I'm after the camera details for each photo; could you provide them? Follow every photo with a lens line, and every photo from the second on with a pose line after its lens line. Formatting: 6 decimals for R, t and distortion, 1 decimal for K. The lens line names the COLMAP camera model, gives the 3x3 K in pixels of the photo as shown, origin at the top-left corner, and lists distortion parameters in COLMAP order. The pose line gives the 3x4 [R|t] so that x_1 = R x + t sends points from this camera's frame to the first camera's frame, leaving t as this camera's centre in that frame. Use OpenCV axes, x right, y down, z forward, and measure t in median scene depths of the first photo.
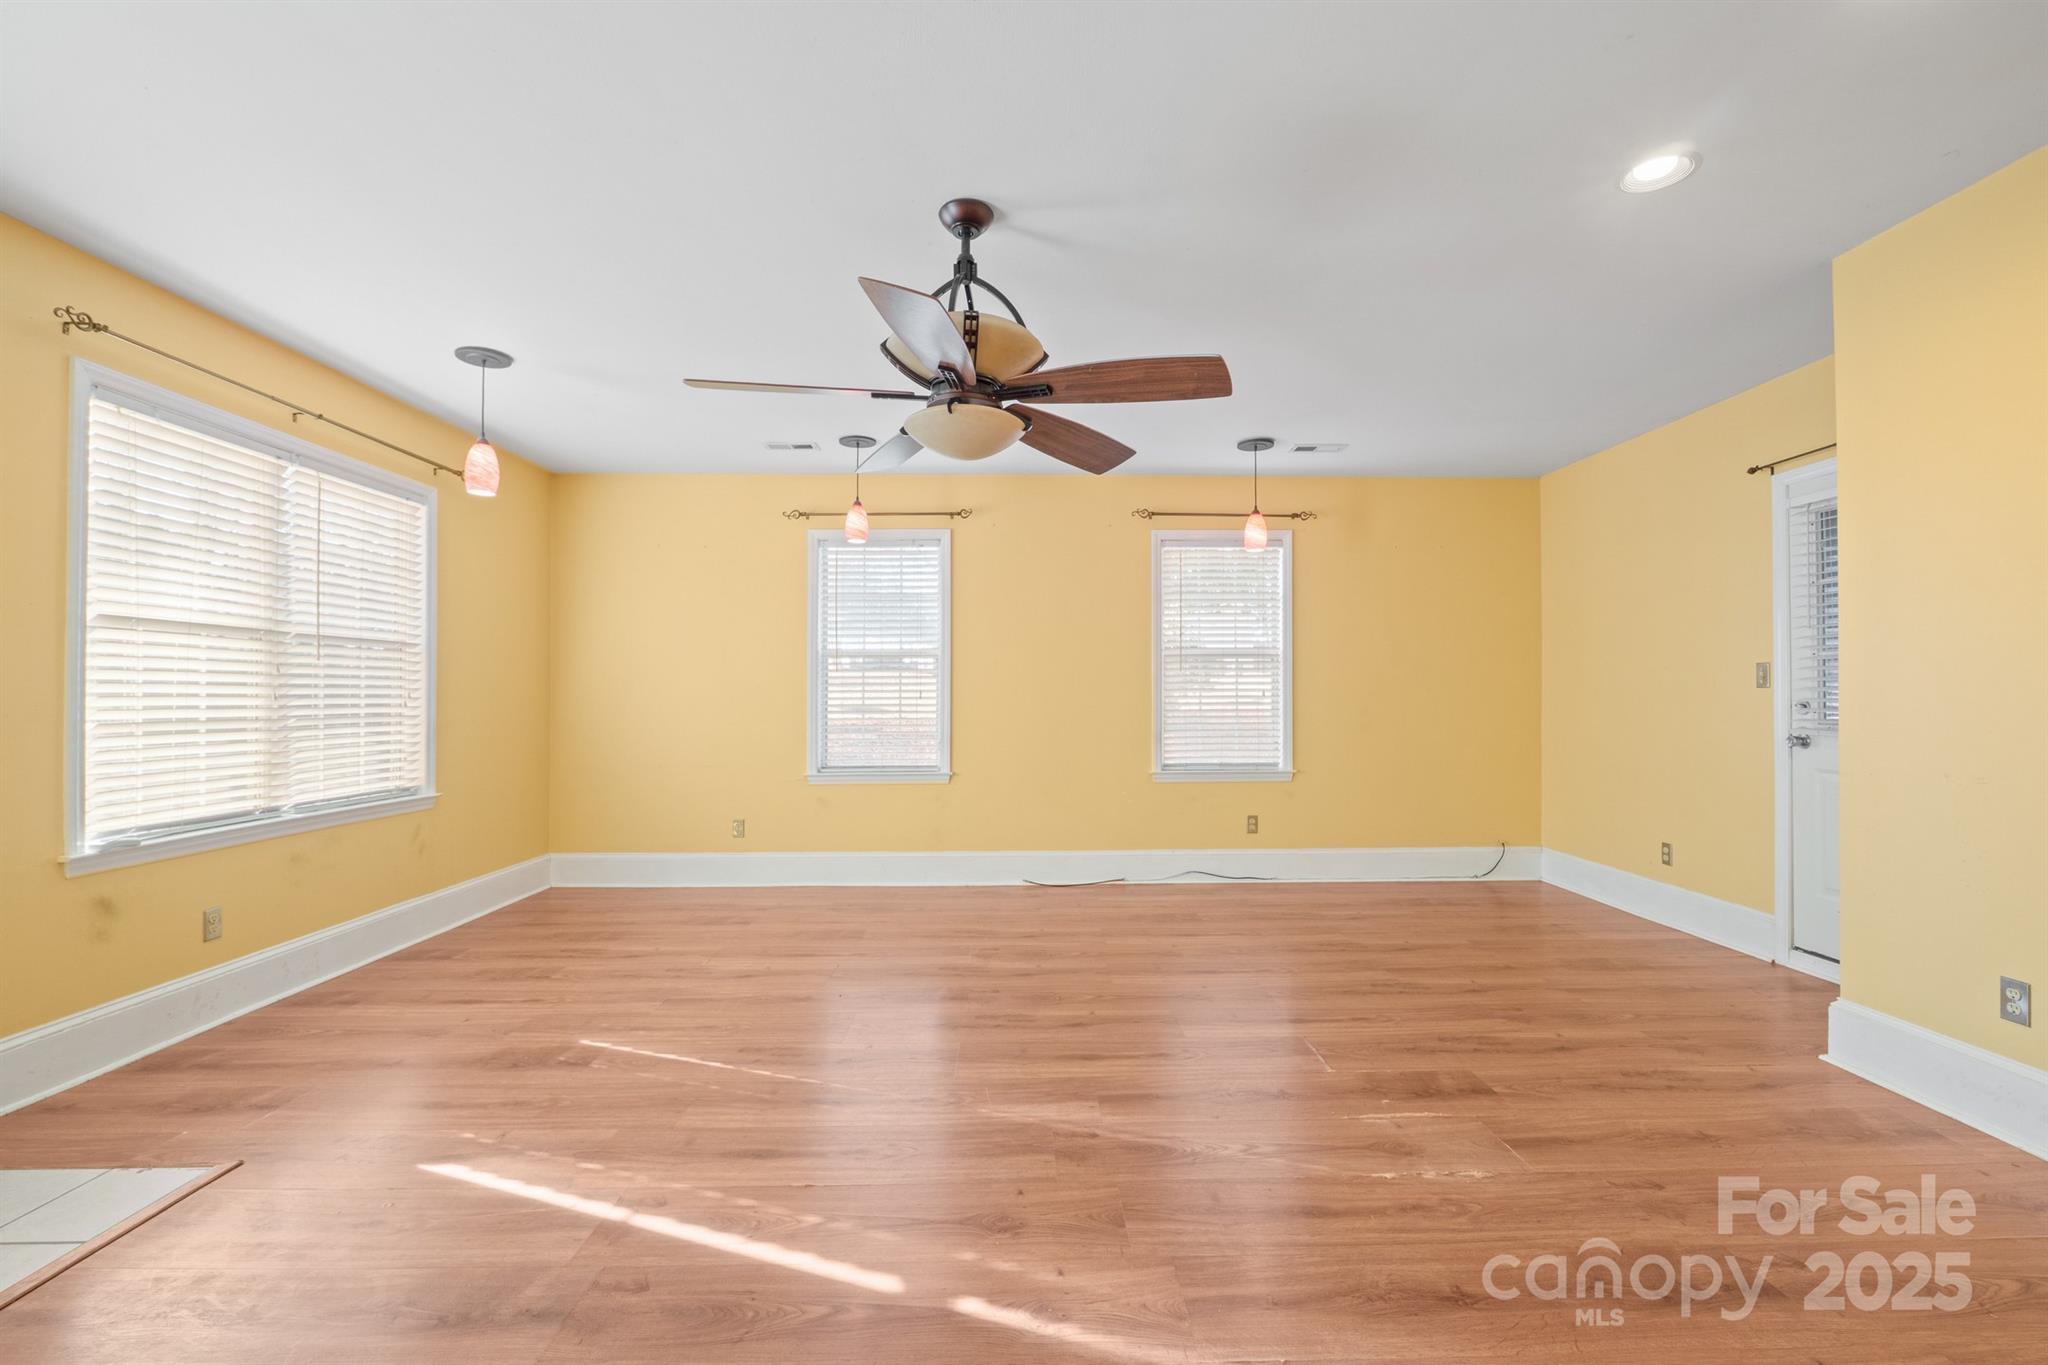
lens RADIAL K [[857.8, 0, 1031.6], [0, 857.8, 666.9], [0, 0, 1]] dist [-0.007709, 0.000419]
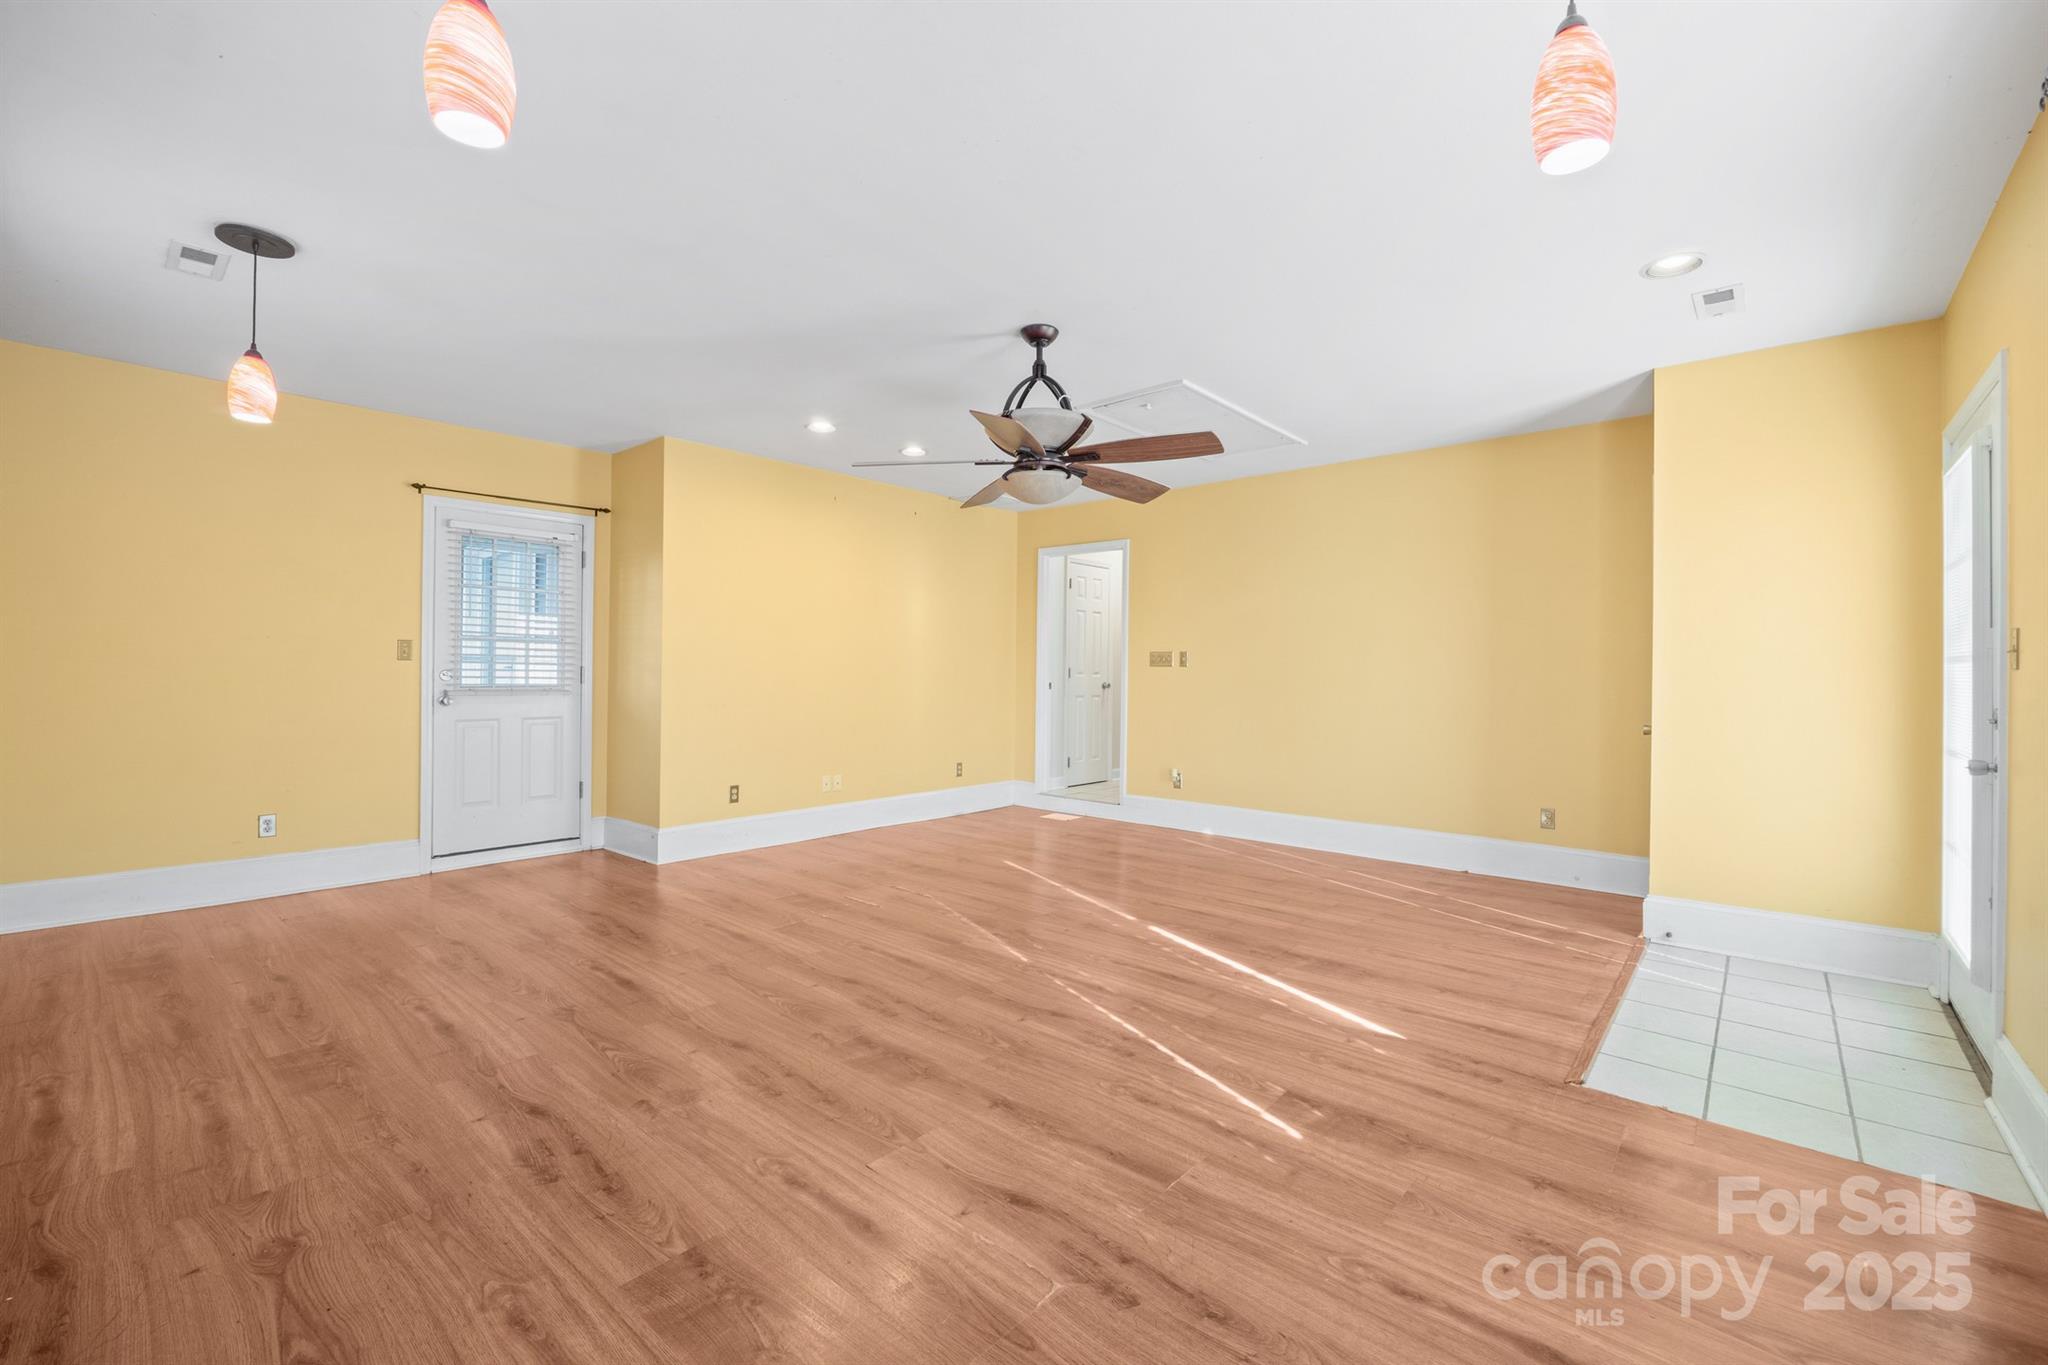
lens RADIAL K [[857.8, 0, 1031.6], [0, 857.8, 666.9], [0, 0, 1]] dist [-0.007709, 0.000419]
pose [[-0.744095, -0.001123, 0.668073, -0.915379], [-0.027784, 0.999185, -0.029266, 0.063558], [-0.667496, -0.040338, -0.743520, 1.855187]]
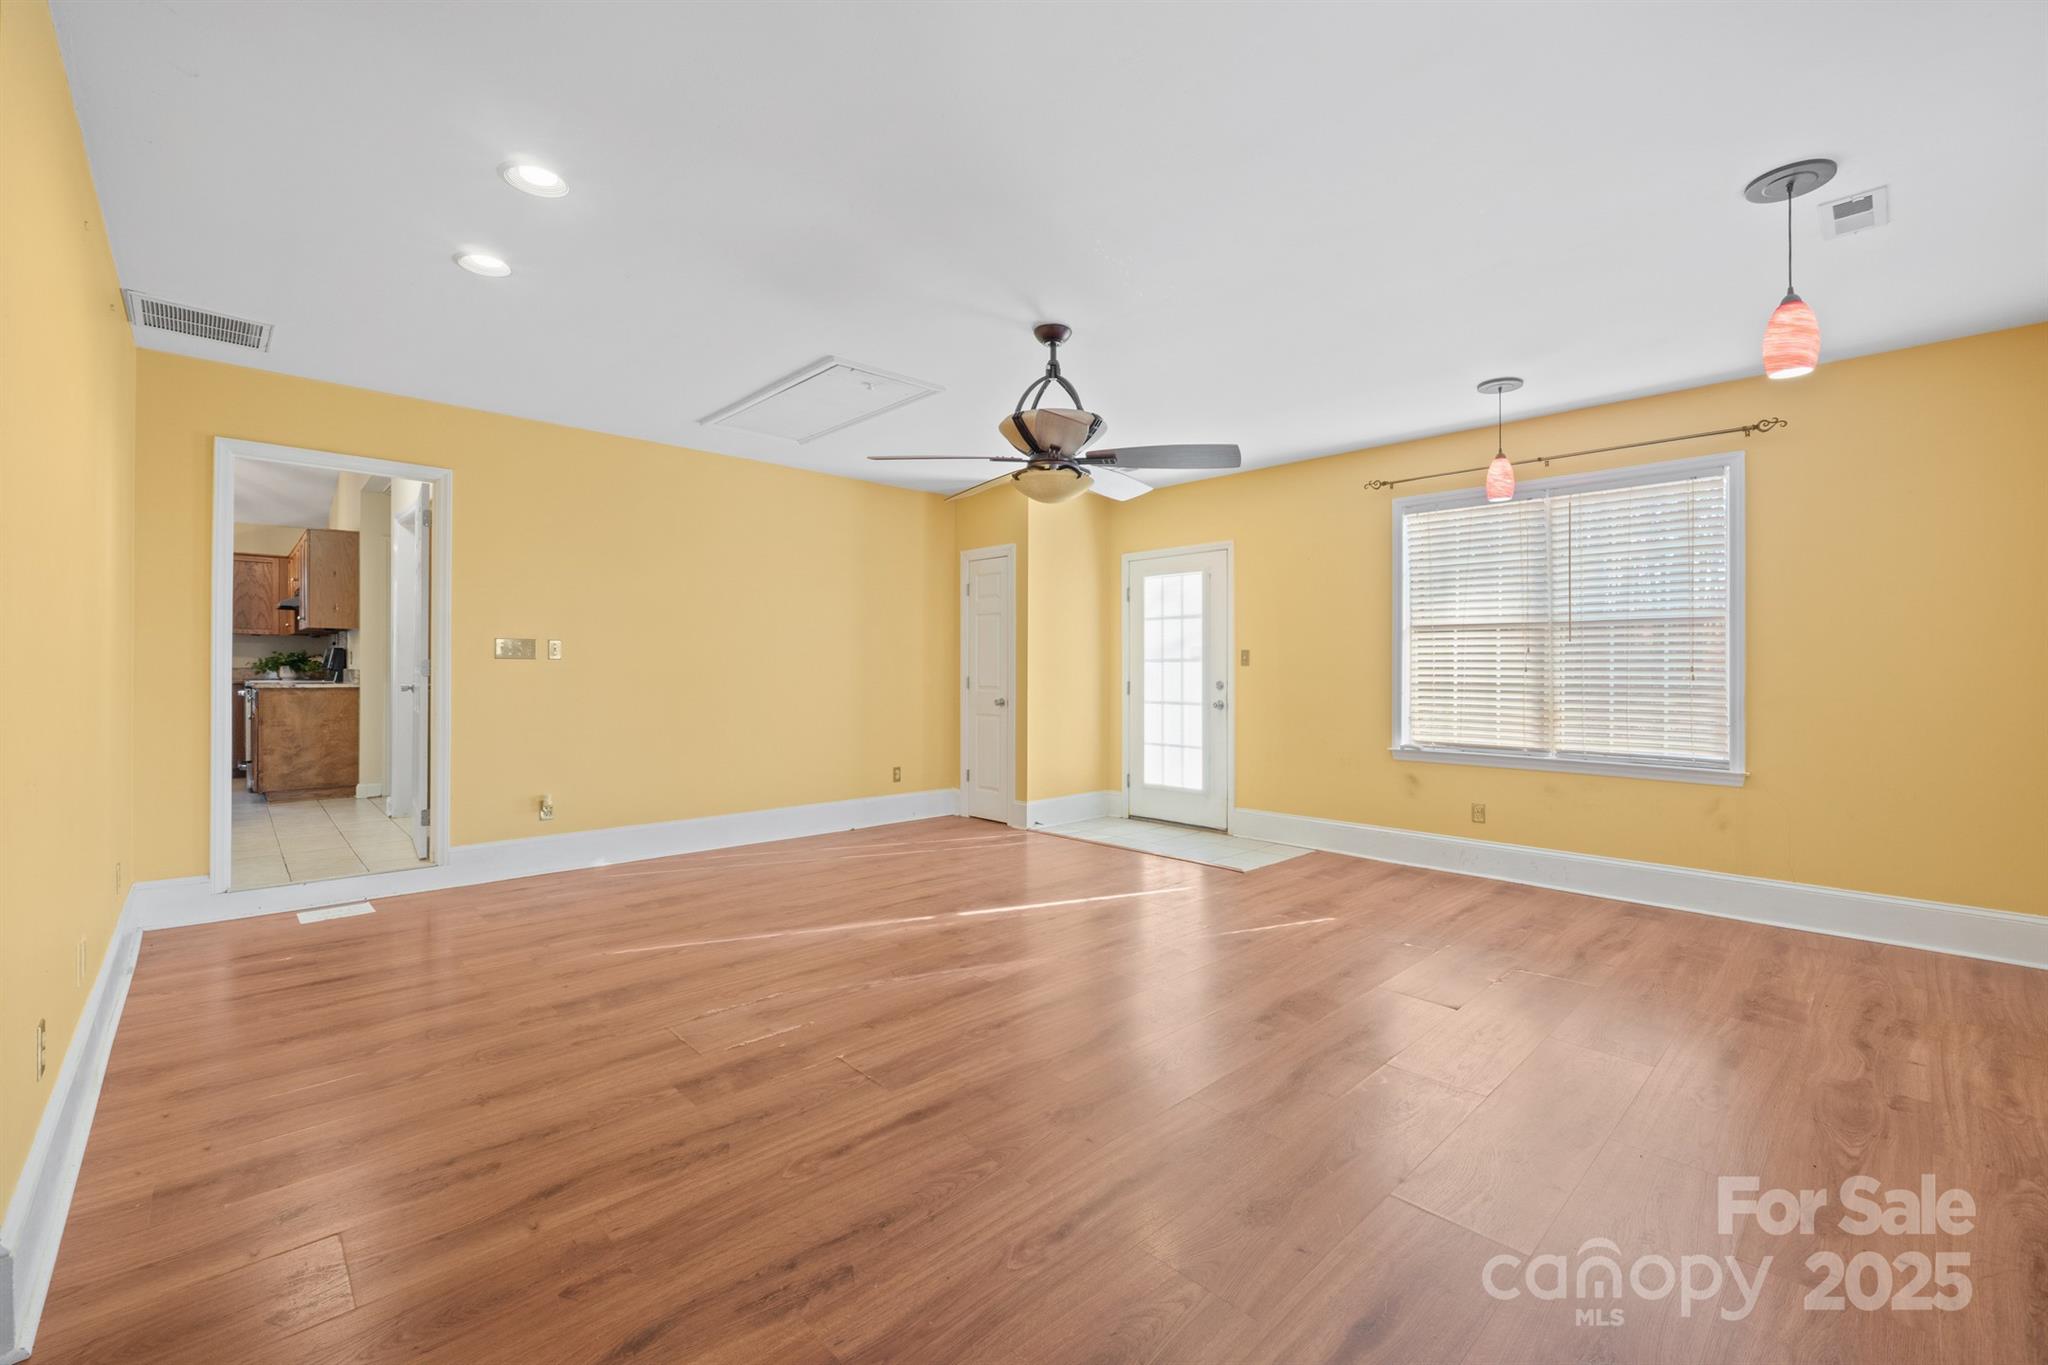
lens RADIAL K [[857.8, 0, 1031.6], [0, 857.8, 666.9], [0, 0, 1]] dist [-0.007709, 0.000419]
pose [[-0.735721, 0.000478, -0.677284, 0.827411], [0.020157, 0.999572, -0.021190, 0.054683], [0.676984, -0.029242, -0.735416, 1.829984]]
